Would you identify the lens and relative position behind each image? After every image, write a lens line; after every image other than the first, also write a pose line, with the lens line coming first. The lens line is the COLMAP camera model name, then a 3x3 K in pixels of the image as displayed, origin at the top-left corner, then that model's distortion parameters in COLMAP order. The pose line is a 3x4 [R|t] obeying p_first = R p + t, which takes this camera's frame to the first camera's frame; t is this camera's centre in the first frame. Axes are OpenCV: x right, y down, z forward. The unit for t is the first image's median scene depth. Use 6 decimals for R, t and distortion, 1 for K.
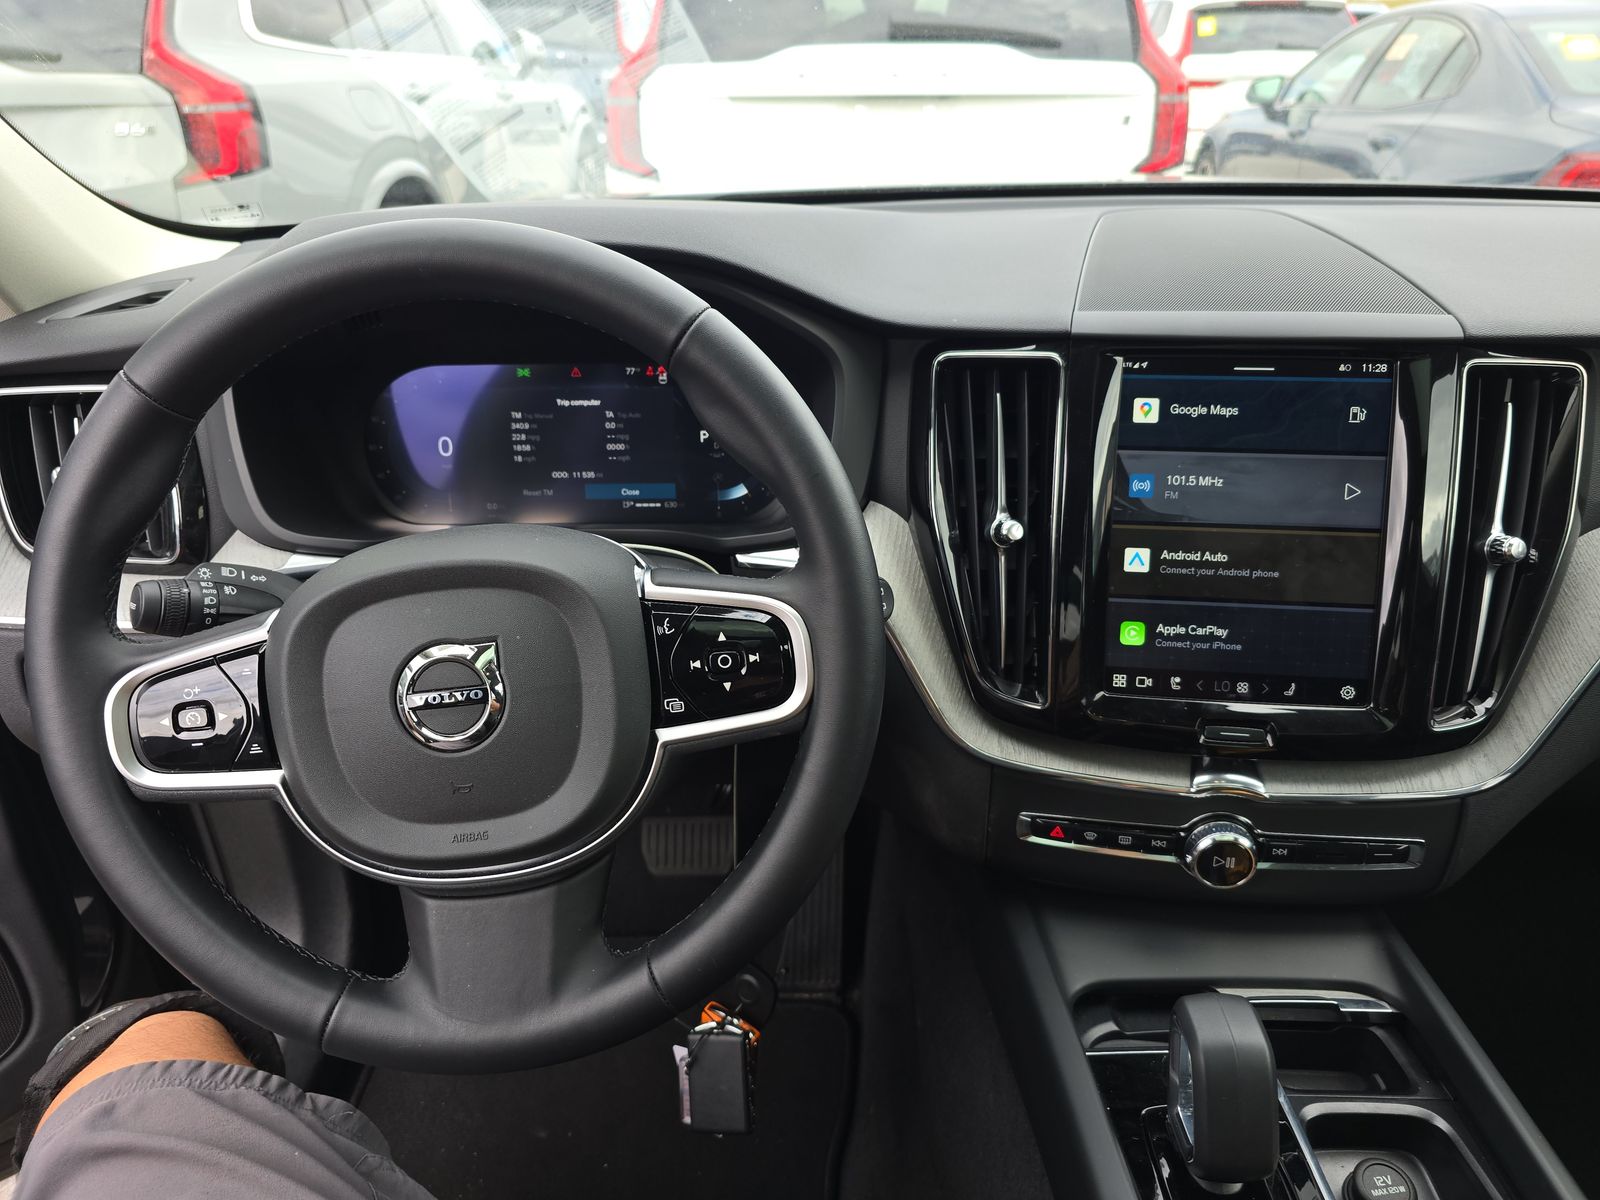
lens RADIAL K [[1107.1, 0, 806.3], [0, 1107.1, 586.4], [0, 0, 1]] dist [0.024593, -0.006602]
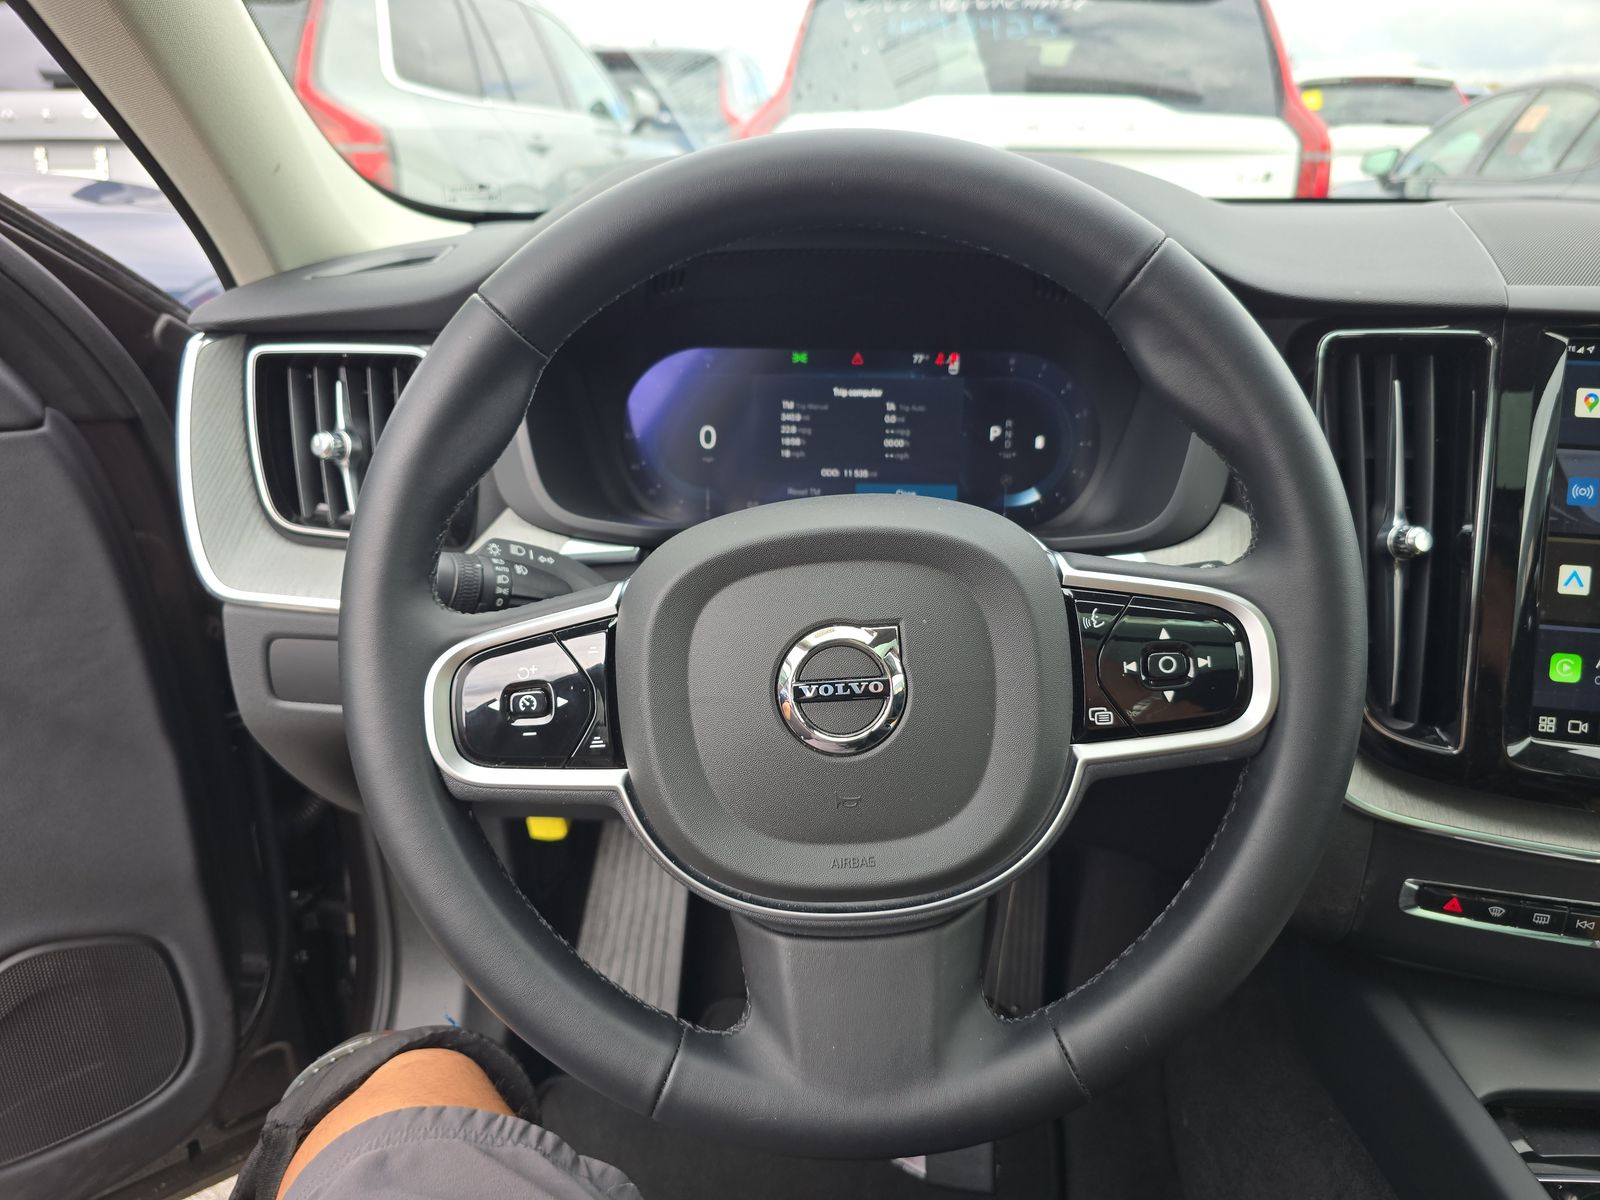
lens RADIAL K [[1103.1, 0, 800.0], [0, 1103.1, 600.0], [0, 0, 1]] dist [0.074464, -0.129781]
pose [[0.997037, 0.042240, -0.064288, -0.231794], [-0.044993, 0.998104, -0.042002, 0.052939], [0.062391, 0.044770, 0.997047, 0.131764]]
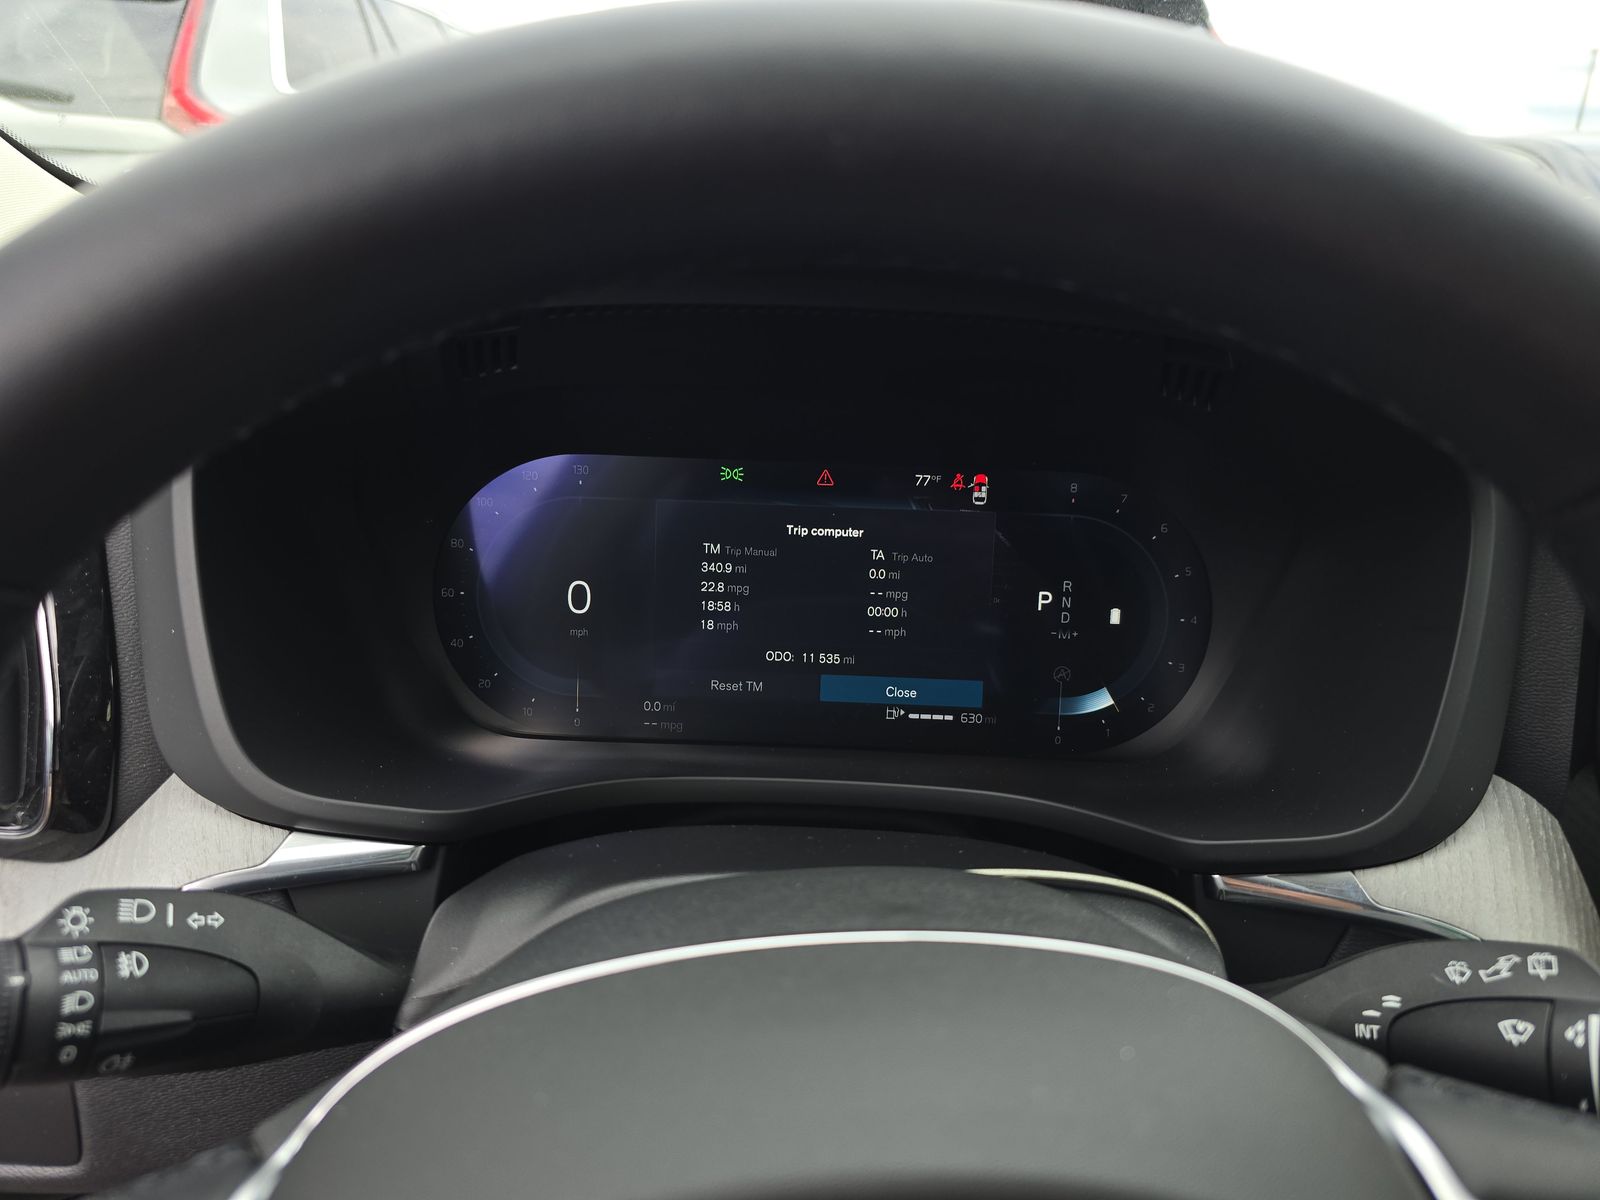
lens RADIAL K [[1107.2, 0, 811.4], [0, 1107.2, 595.1], [0, 0, 1]] dist [0.051930, -0.051402]
pose [[0.998767, 0.048256, 0.011698, -0.269094], [-0.047122, 0.995433, -0.083025, -0.107908], [-0.015651, 0.082371, 0.996479, 0.553428]]
